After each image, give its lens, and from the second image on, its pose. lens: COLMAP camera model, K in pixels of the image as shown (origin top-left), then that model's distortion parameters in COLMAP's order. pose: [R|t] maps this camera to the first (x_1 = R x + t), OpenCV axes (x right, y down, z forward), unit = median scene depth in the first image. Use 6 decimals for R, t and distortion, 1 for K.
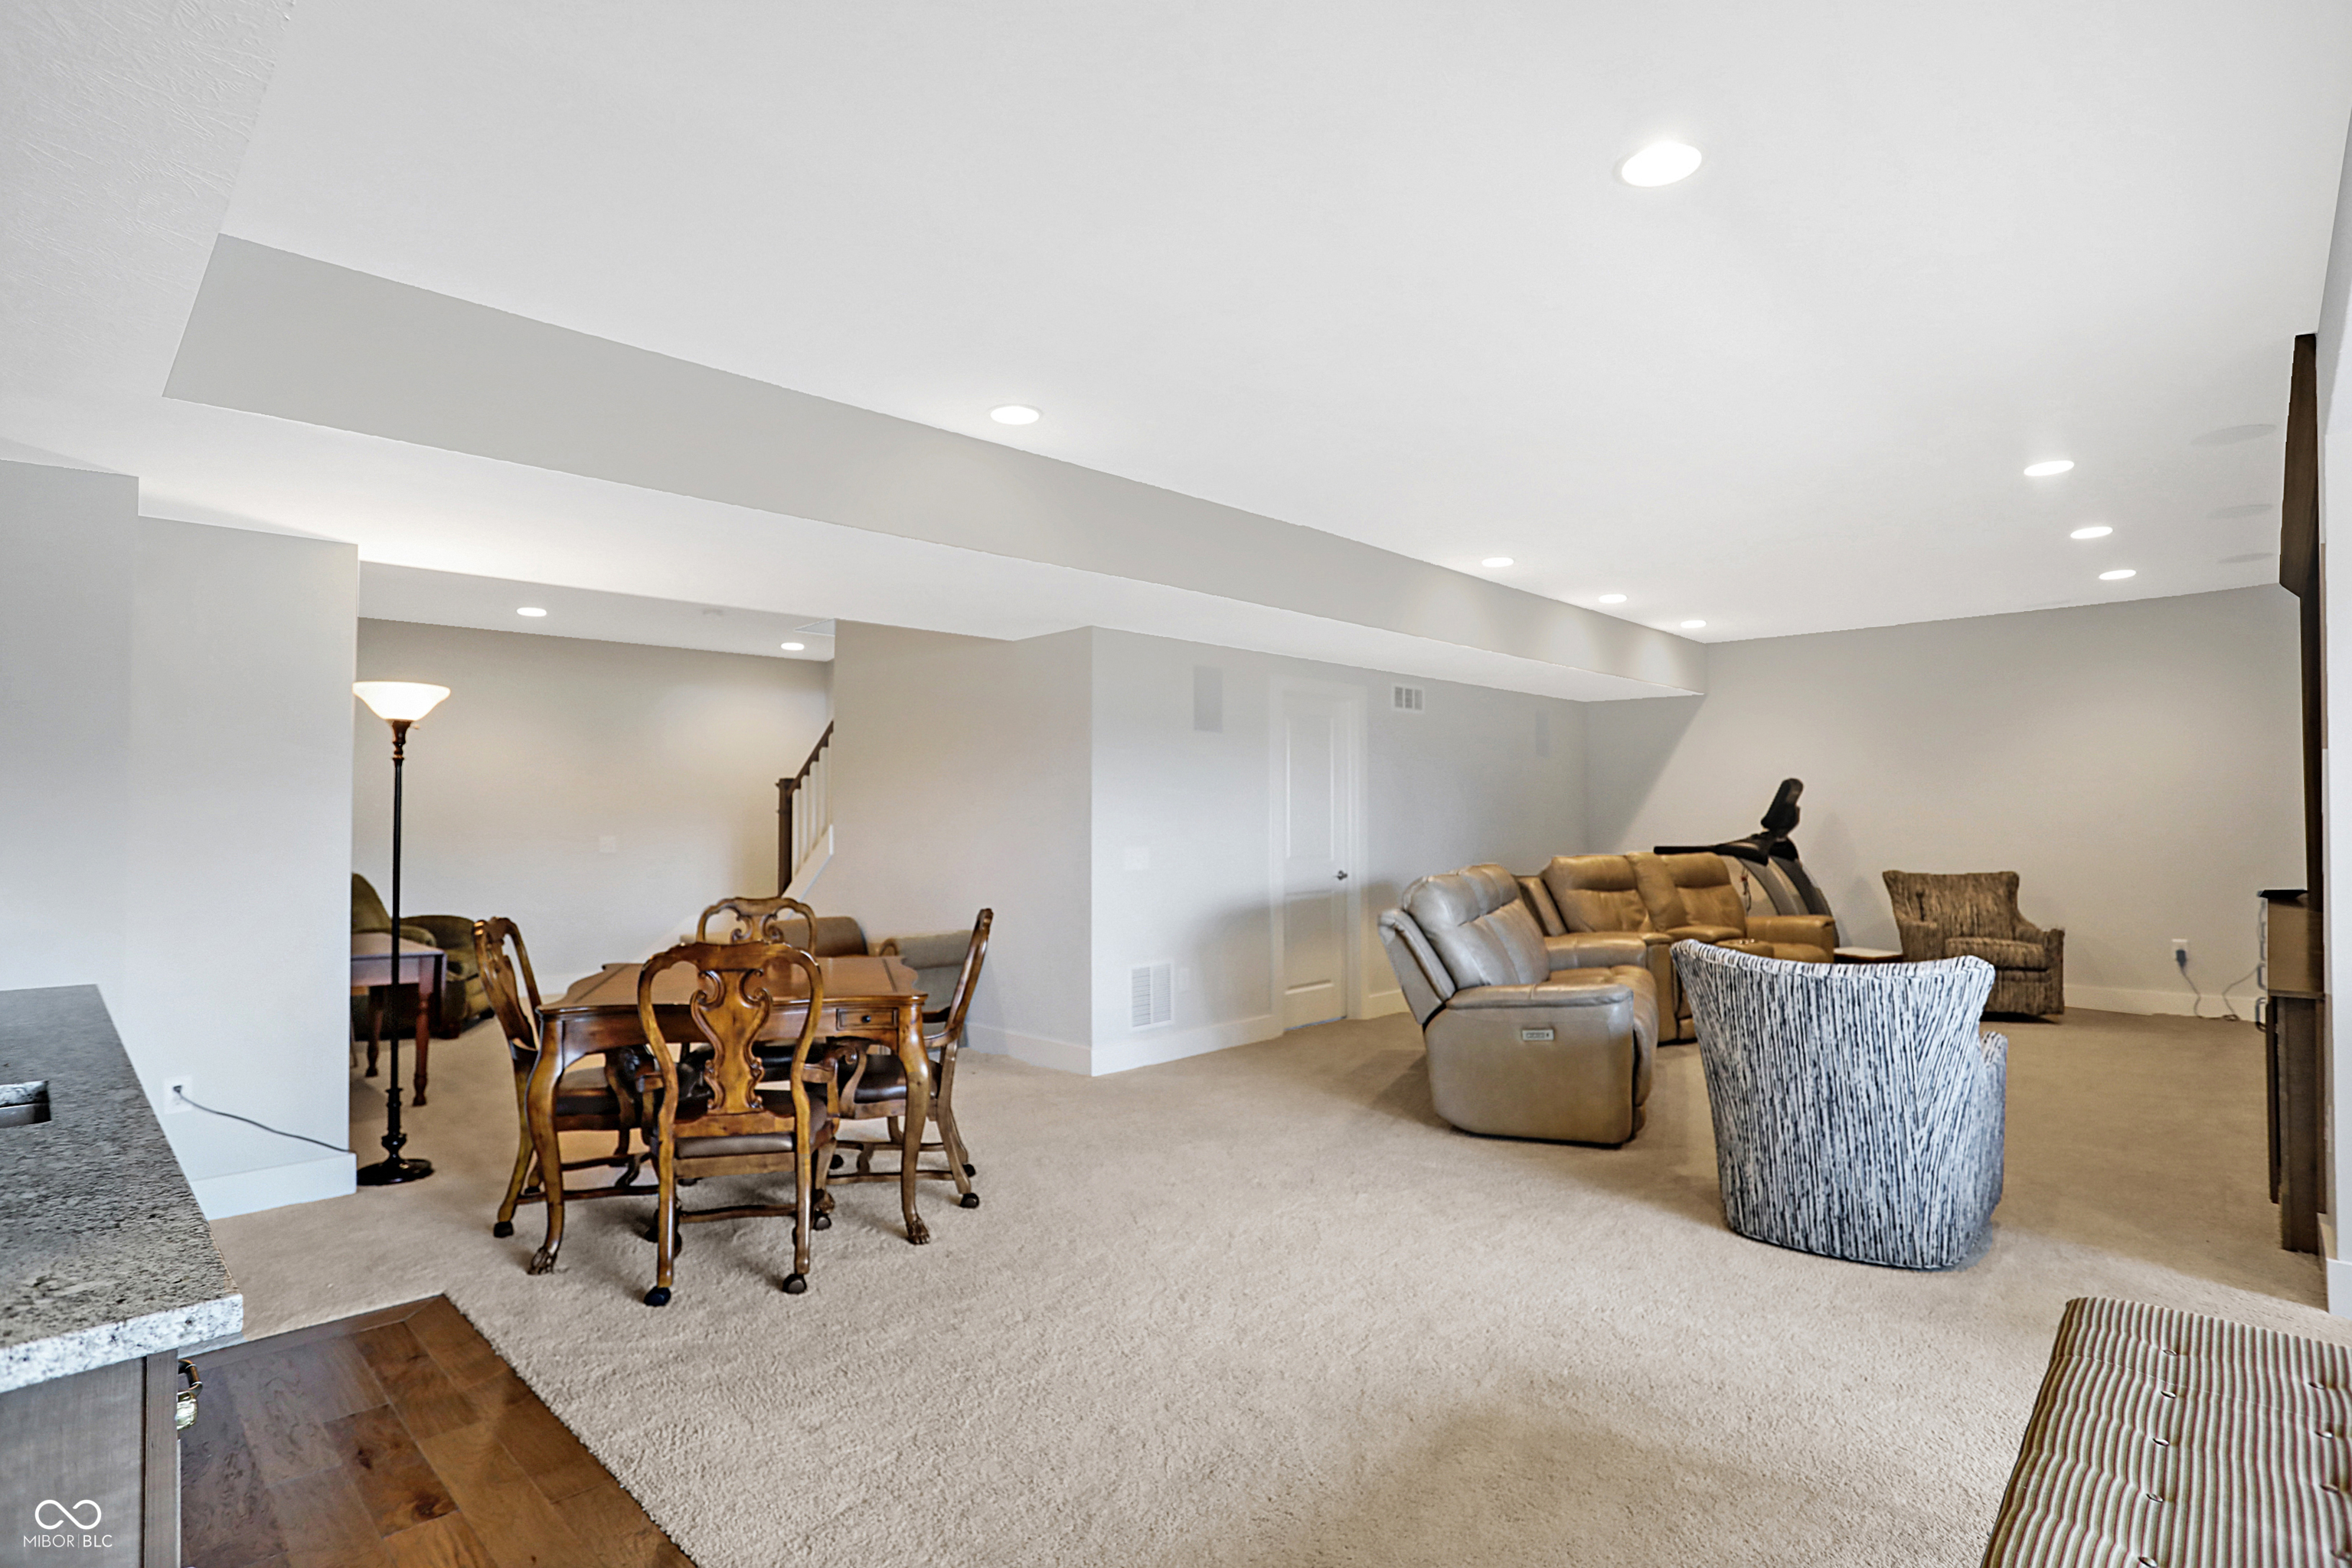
lens RADIAL K [[1172.5, 0, 1153.8], [0, 1172.5, 794.0], [0, 0, 1]] dist [-0.060251, 0.000763]
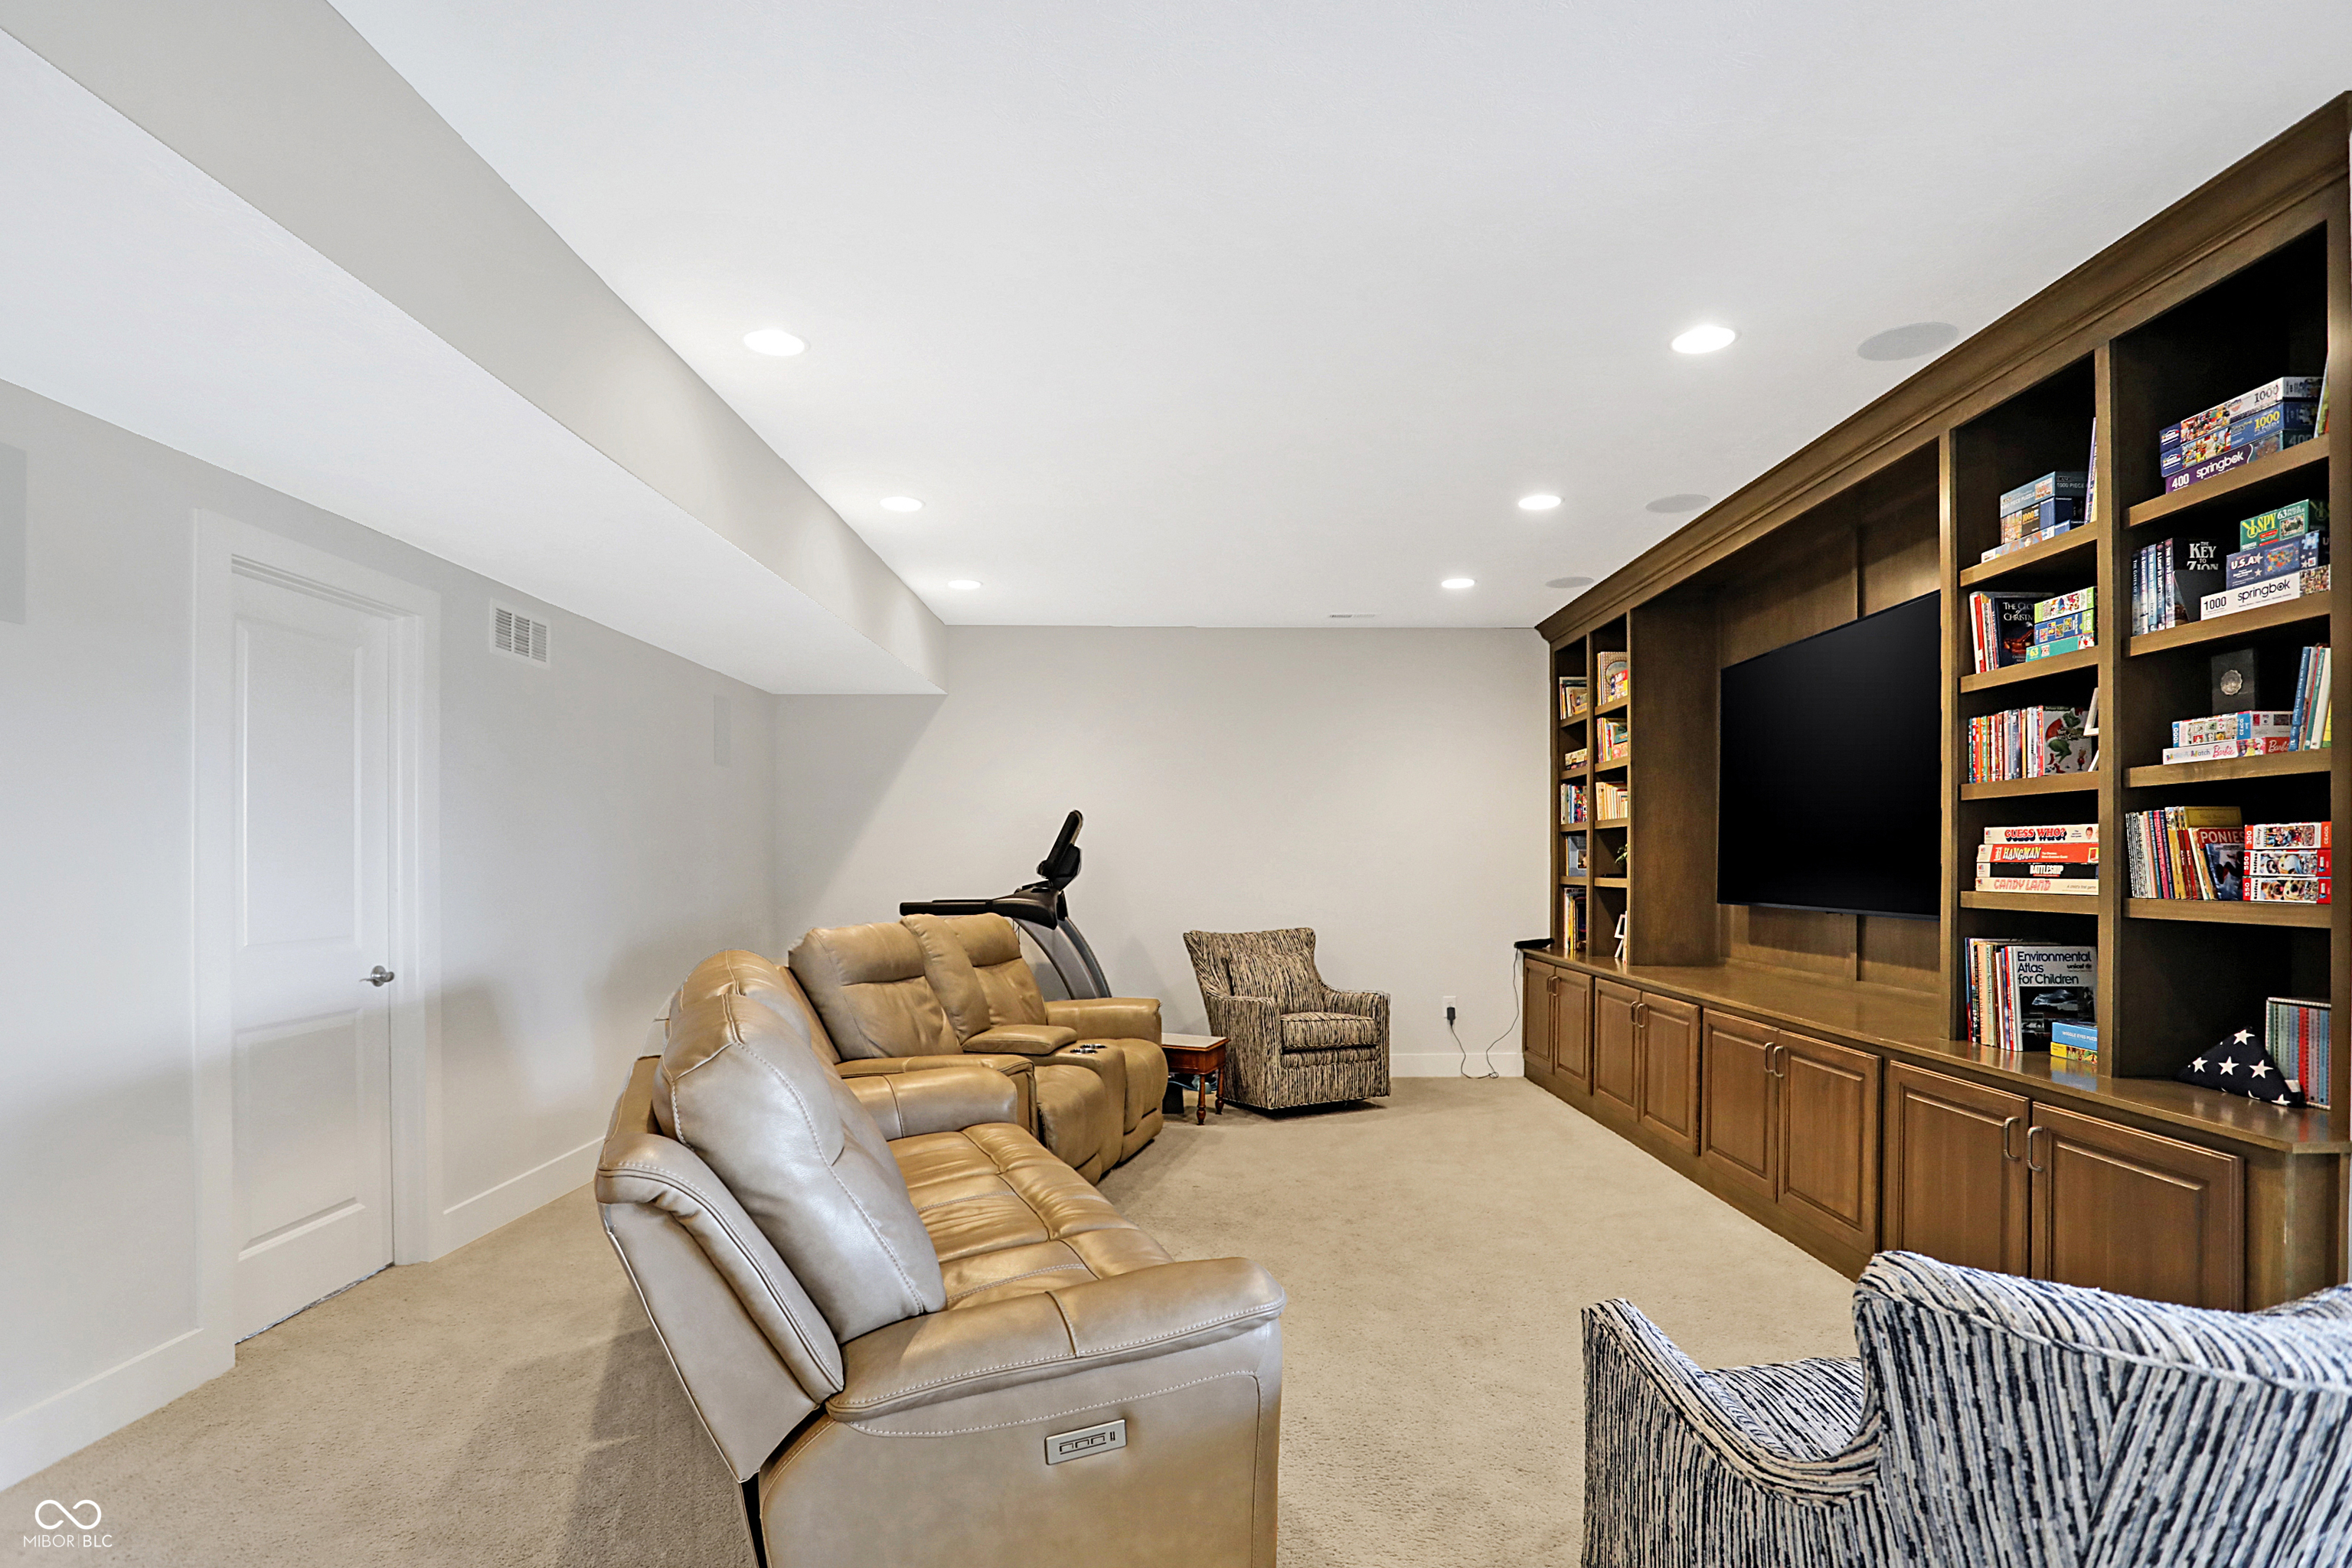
lens RADIAL K [[1196.9, 0, 1170.3], [0, 1196.9, 870.7], [0, 0, 1]] dist [-0.069685, 0.027860]
pose [[0.706838, -0.000642, 0.707375, 0.053343], [-0.016562, 0.999710, 0.017457, 0.012236], [-0.707182, -0.024055, 0.706623, 0.450028]]
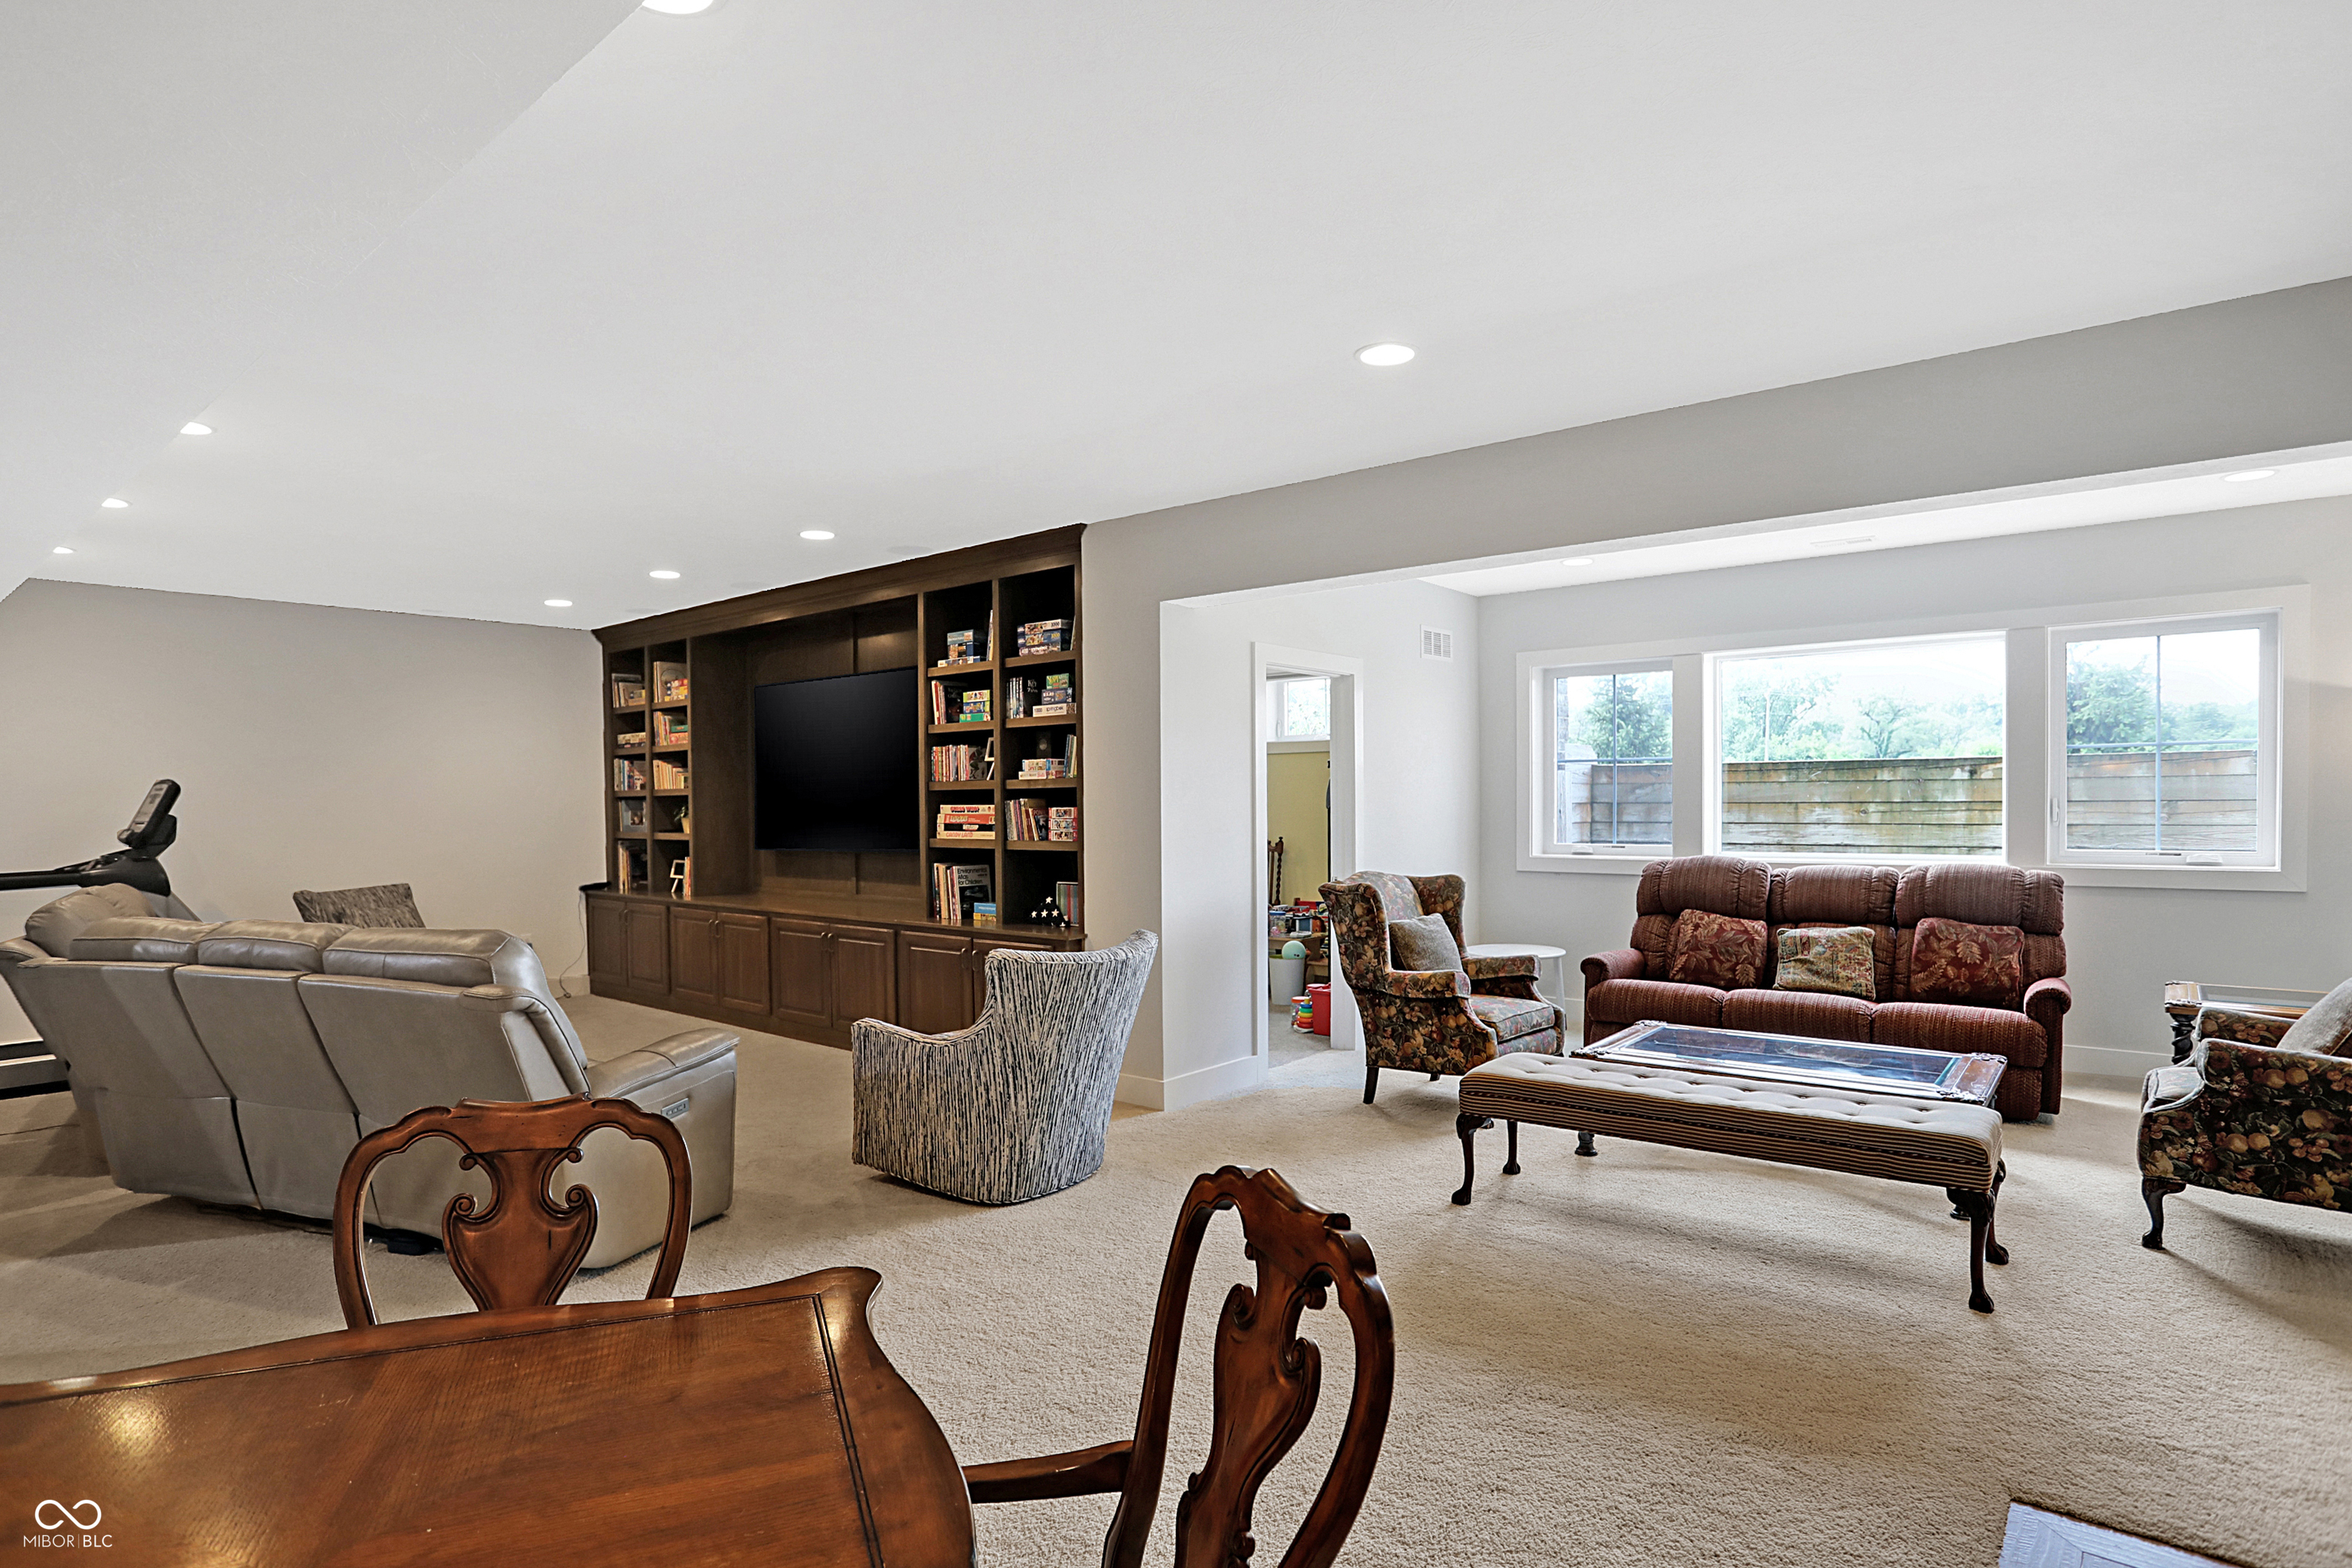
lens RADIAL K [[1201.7, 0, 1175.9], [0, 1201.7, 819.2], [0, 0, 1]] dist [-0.016947, 0.000966]
pose [[-0.104063, -0.008824, 0.994532, -0.322282], [-0.010939, 0.999910, 0.007728, -0.000544], [-0.994511, -0.010075, -0.104150, 0.465519]]
